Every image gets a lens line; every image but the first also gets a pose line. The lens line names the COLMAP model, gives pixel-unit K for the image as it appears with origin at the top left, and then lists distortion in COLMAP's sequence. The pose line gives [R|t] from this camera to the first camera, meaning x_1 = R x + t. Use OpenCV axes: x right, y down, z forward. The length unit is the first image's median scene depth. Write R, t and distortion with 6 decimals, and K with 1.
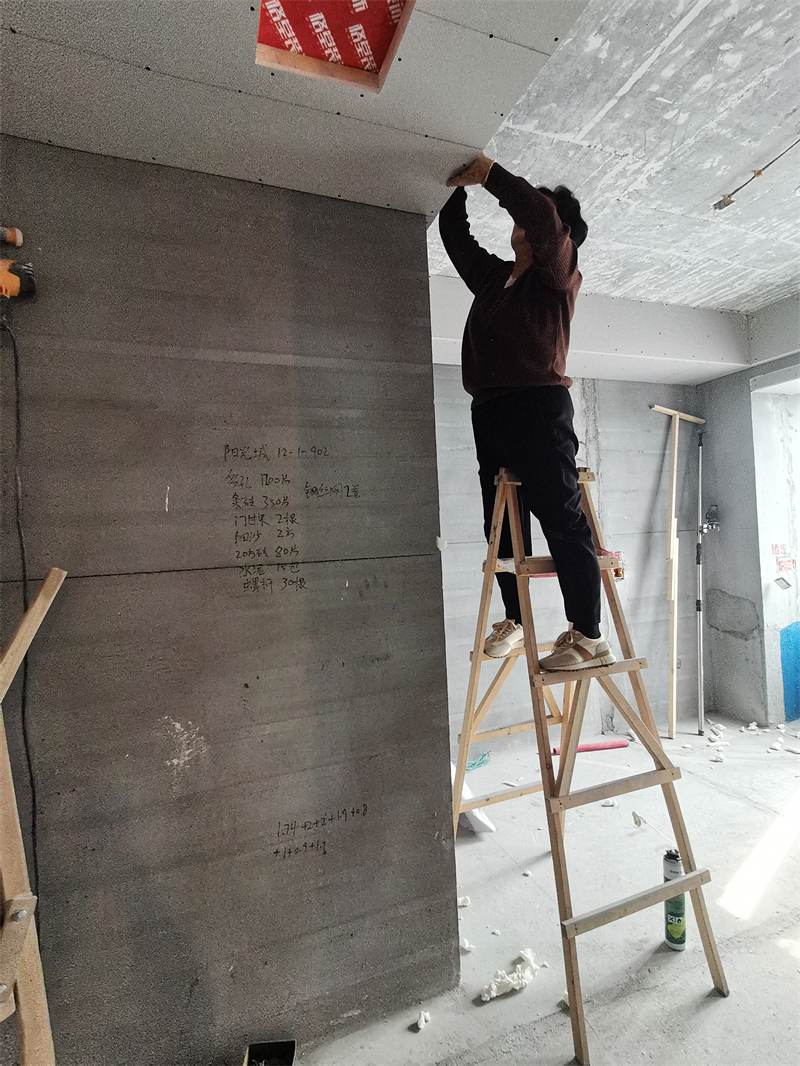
lens RADIAL K [[515.2, 0, 400.0], [0, 515.2, 533.0], [0, 0, 1]] dist [0.000587, -0.009928]
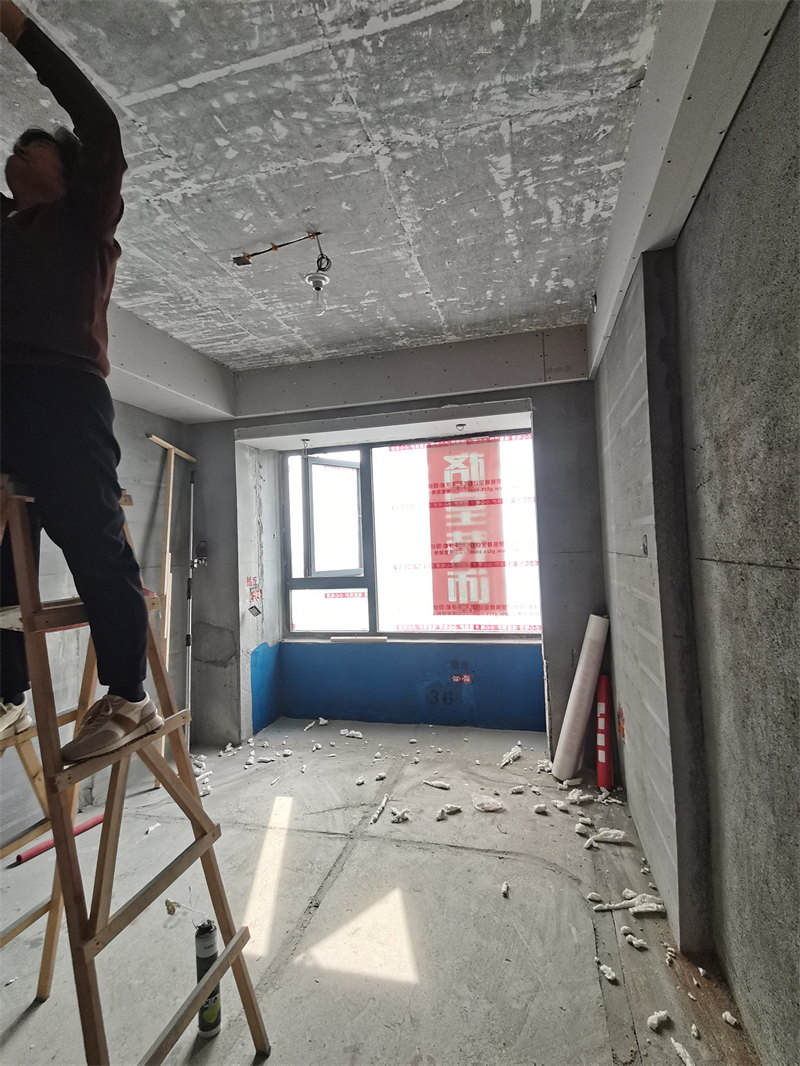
lens RADIAL K [[514.3, 0, 402.2], [0, 514.3, 526.6], [0, 0, 1]] dist [0.013047, -0.007381]
pose [[0.567698, 0.054954, 0.821400, -0.030466], [0.012618, 0.997071, -0.075427, 0.001419], [-0.823140, 0.053184, 0.565343, 0.105604]]
